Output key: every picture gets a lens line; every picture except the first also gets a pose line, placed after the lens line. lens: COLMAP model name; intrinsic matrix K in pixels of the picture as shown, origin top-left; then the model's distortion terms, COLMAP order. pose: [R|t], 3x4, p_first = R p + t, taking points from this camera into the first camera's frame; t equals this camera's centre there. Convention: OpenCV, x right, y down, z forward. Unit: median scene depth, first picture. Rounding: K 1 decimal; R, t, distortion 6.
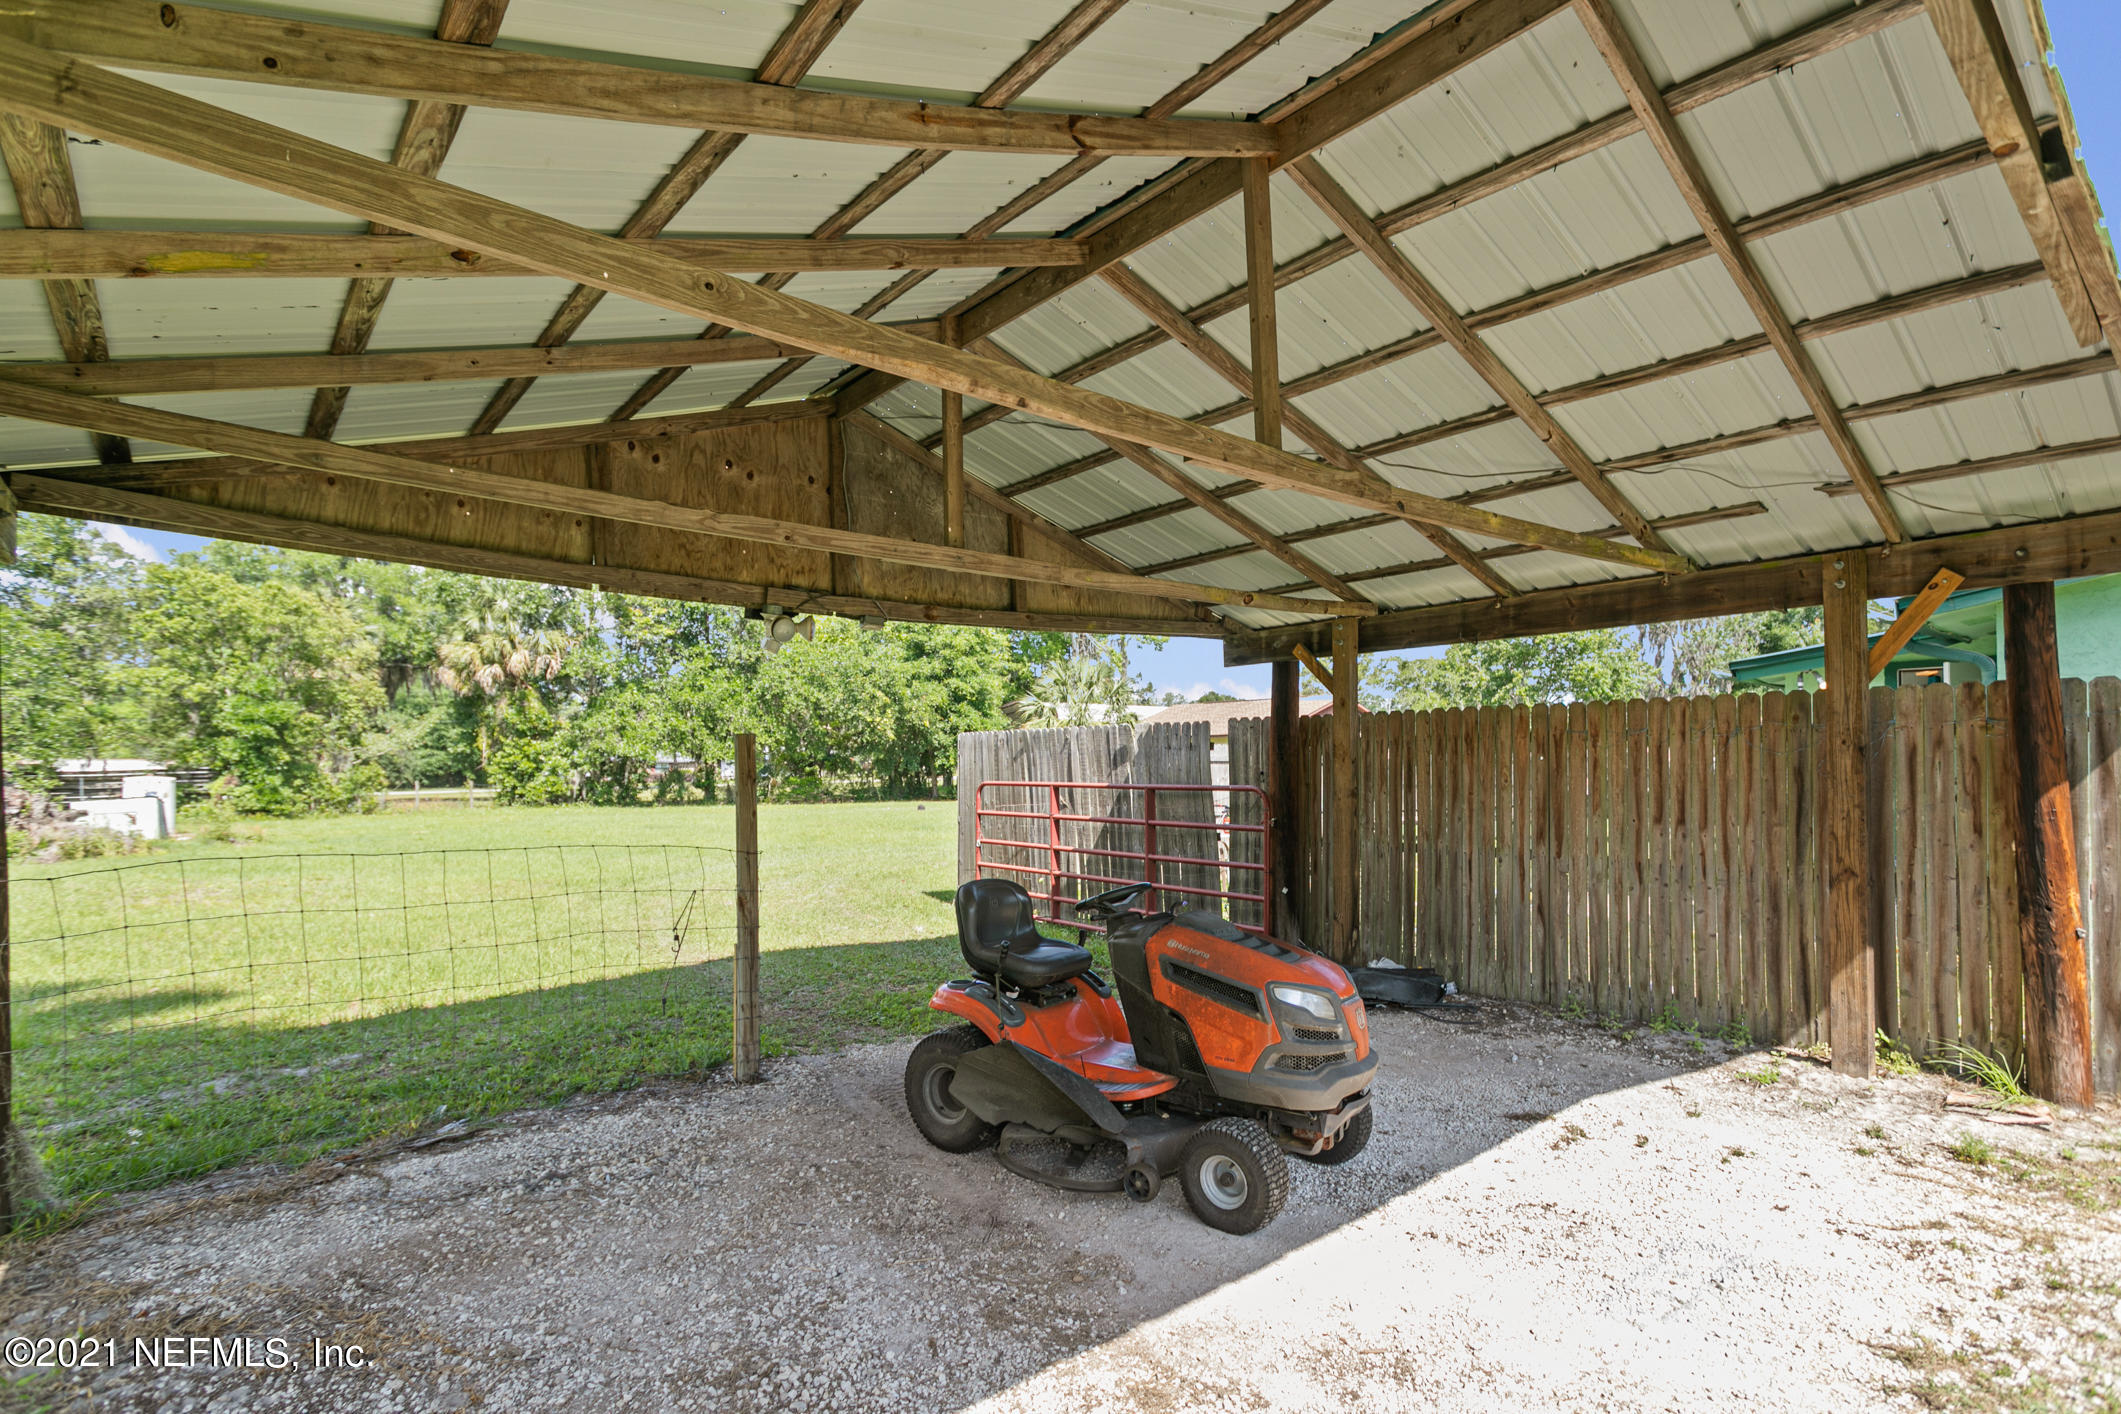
lens RADIAL K [[1026.9, 0, 1094.0], [0, 1026.9, 768.7], [0, 0, 1]] dist [-0.026469, 0.008339]
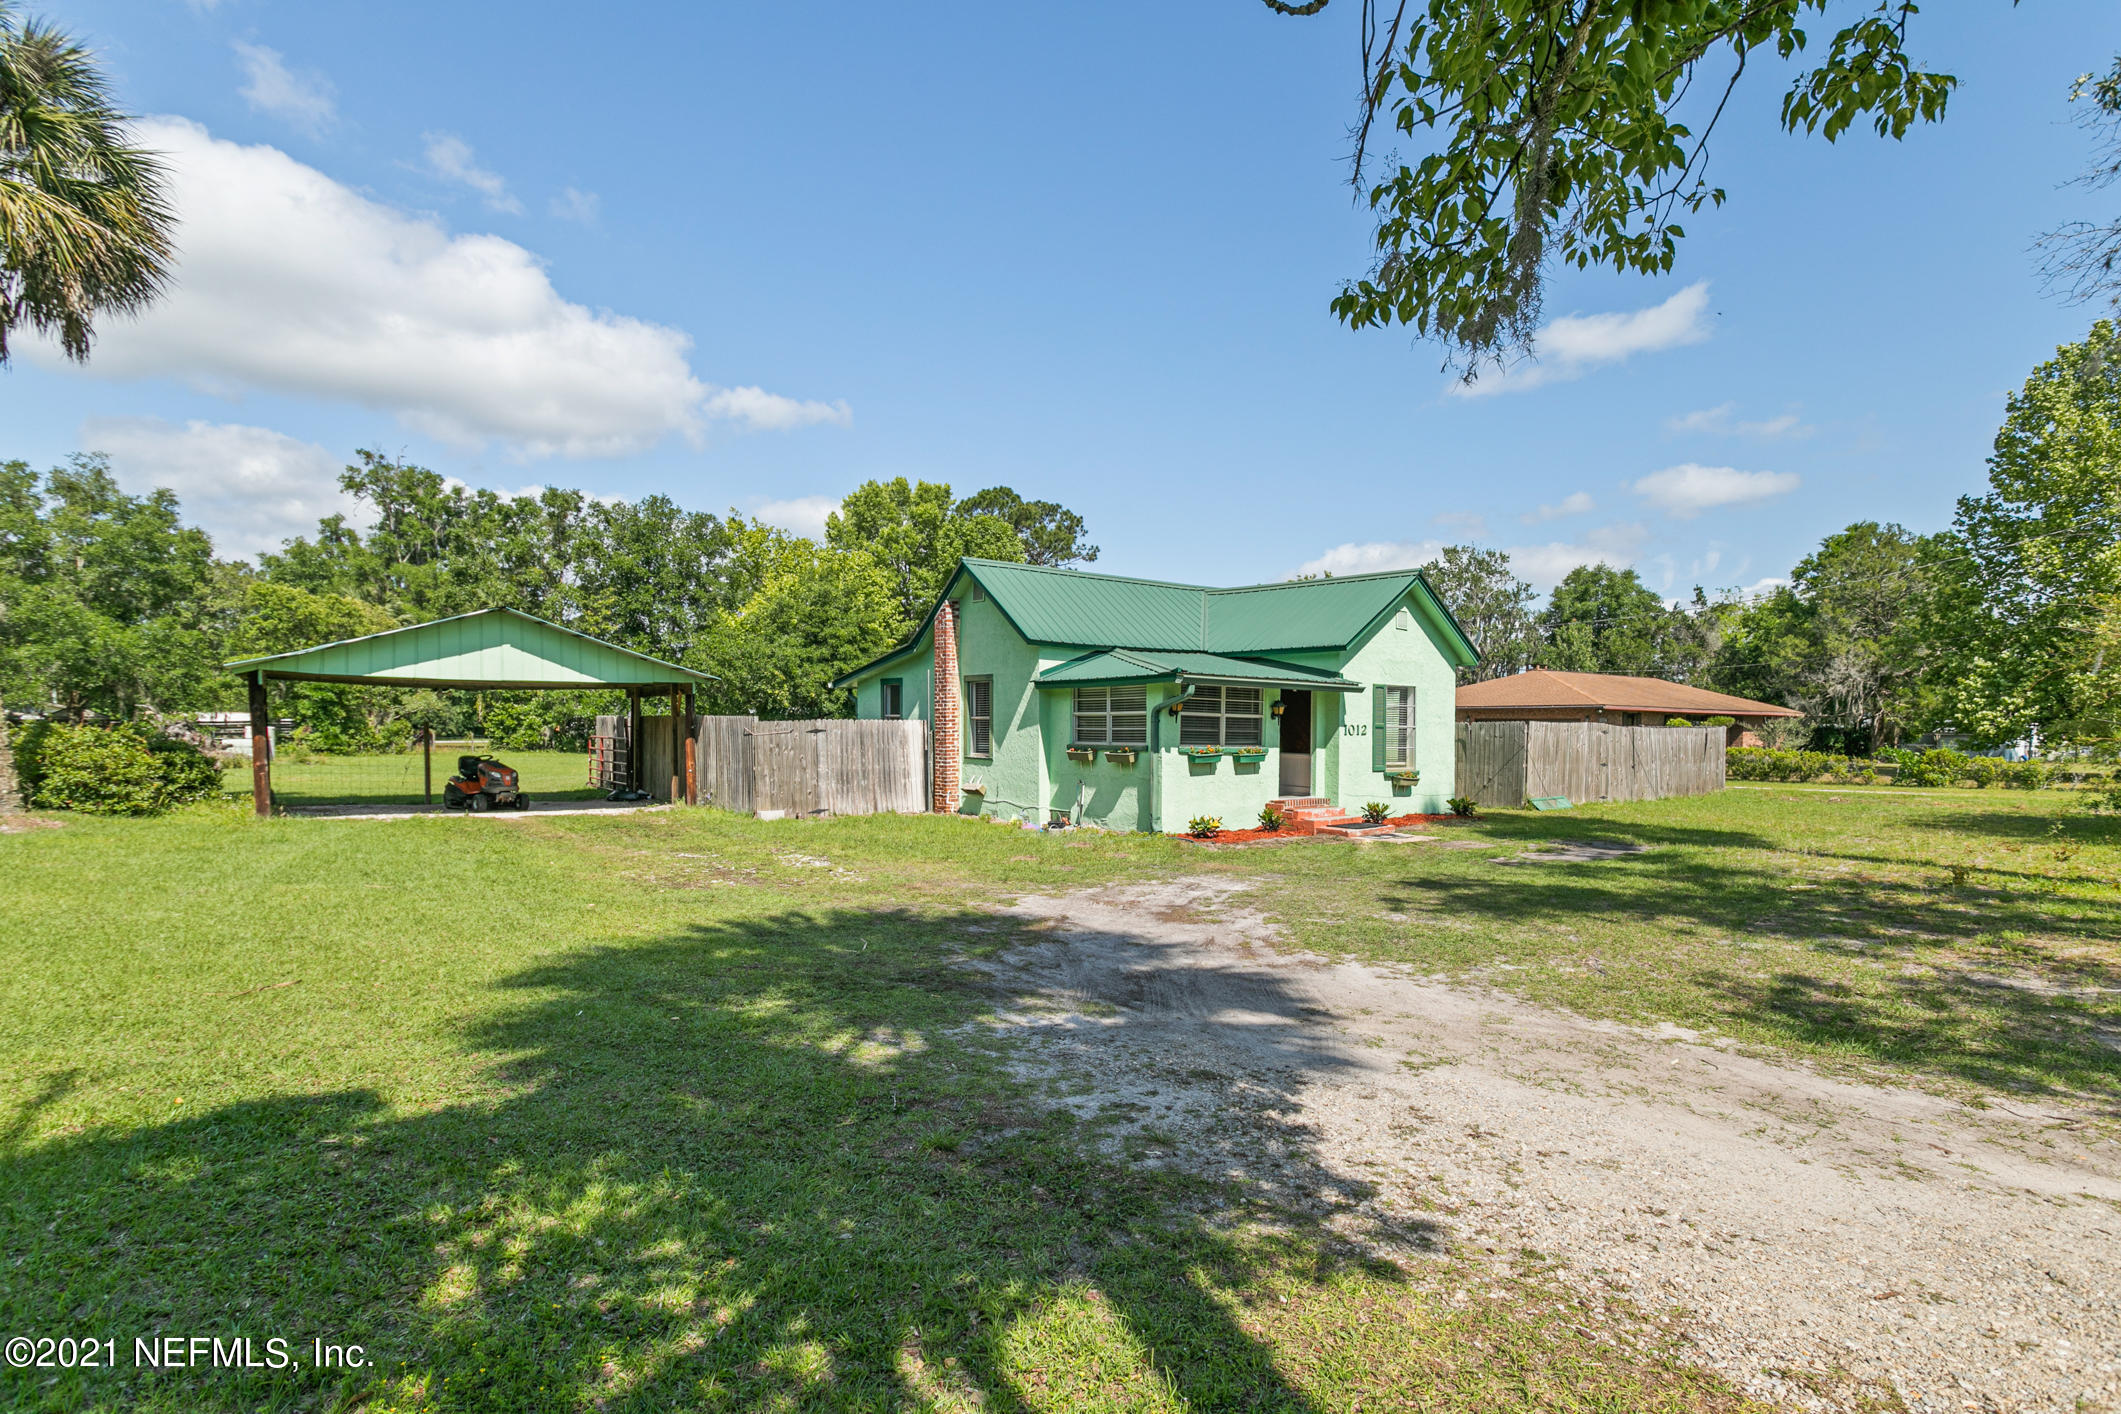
lens RADIAL K [[1034.7, 0, 1080.6], [0, 1034.7, 773.9], [0, 0, 1]] dist [-0.002165, -0.000918]
pose [[0.997791, 0.020940, -0.063041, 0.310806], [-0.018371, 0.998988, 0.041057, -0.004932], [0.063837, -0.039808, 0.997166, -0.364618]]
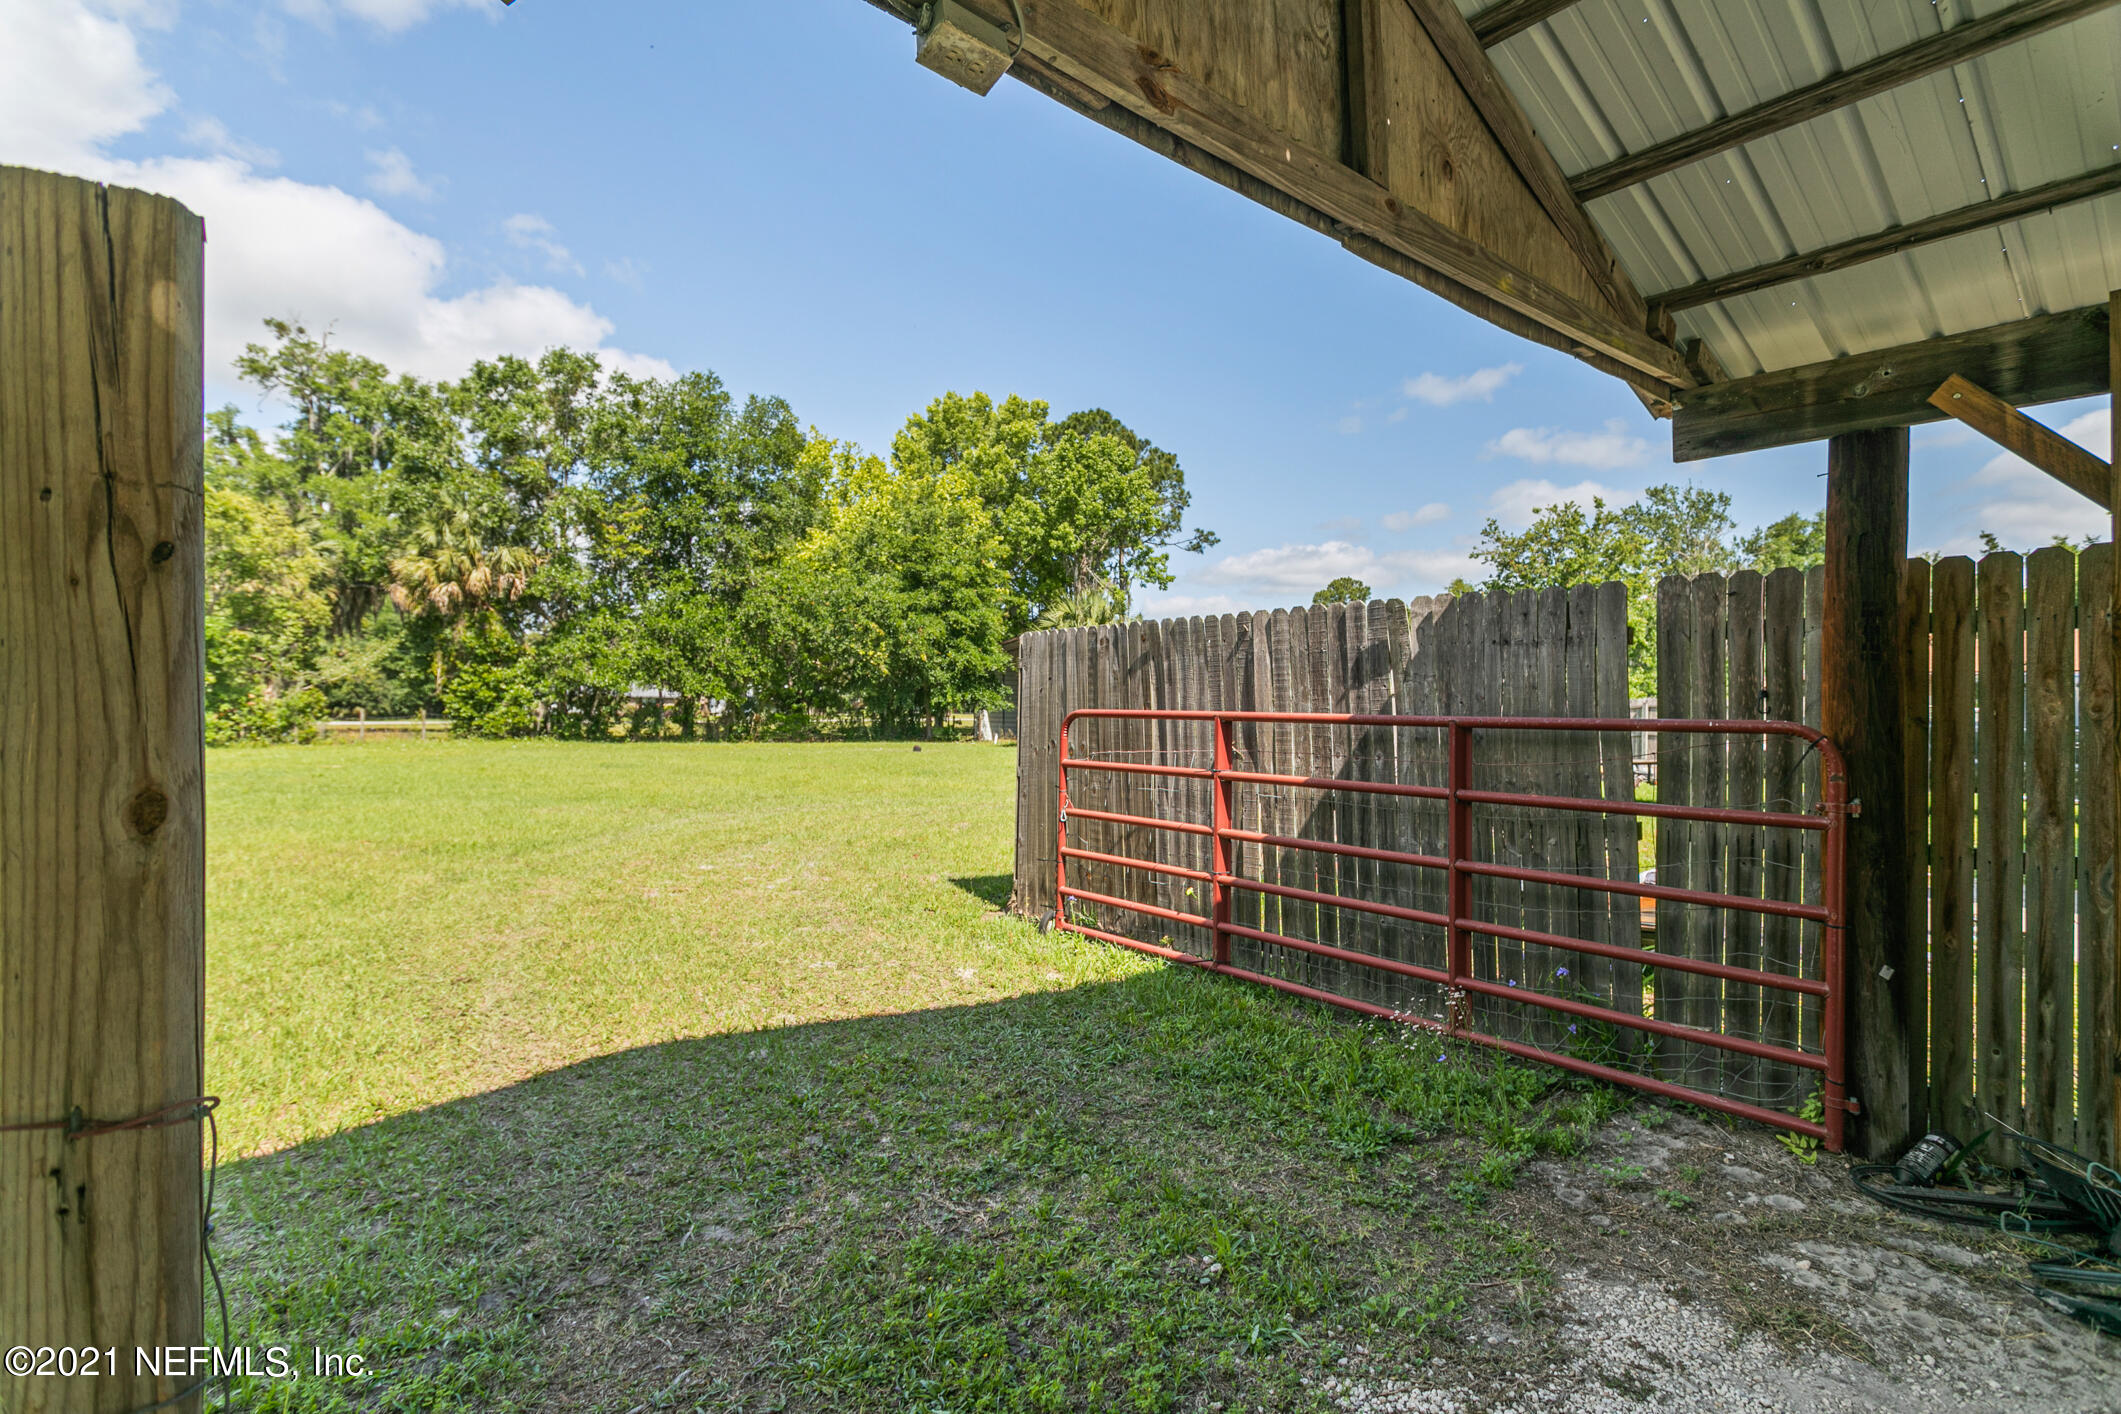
lens RADIAL K [[1008.0, 0, 1060.5], [0, 1008.0, 707.0], [0, 0, 1]] dist [0.000611, -0.000673]
pose [[0.999645, 0.020382, -0.017164, -0.025468], [-0.020496, 0.999769, -0.006481, 0.003570], [0.017028, 0.006831, 0.999832, 0.103527]]
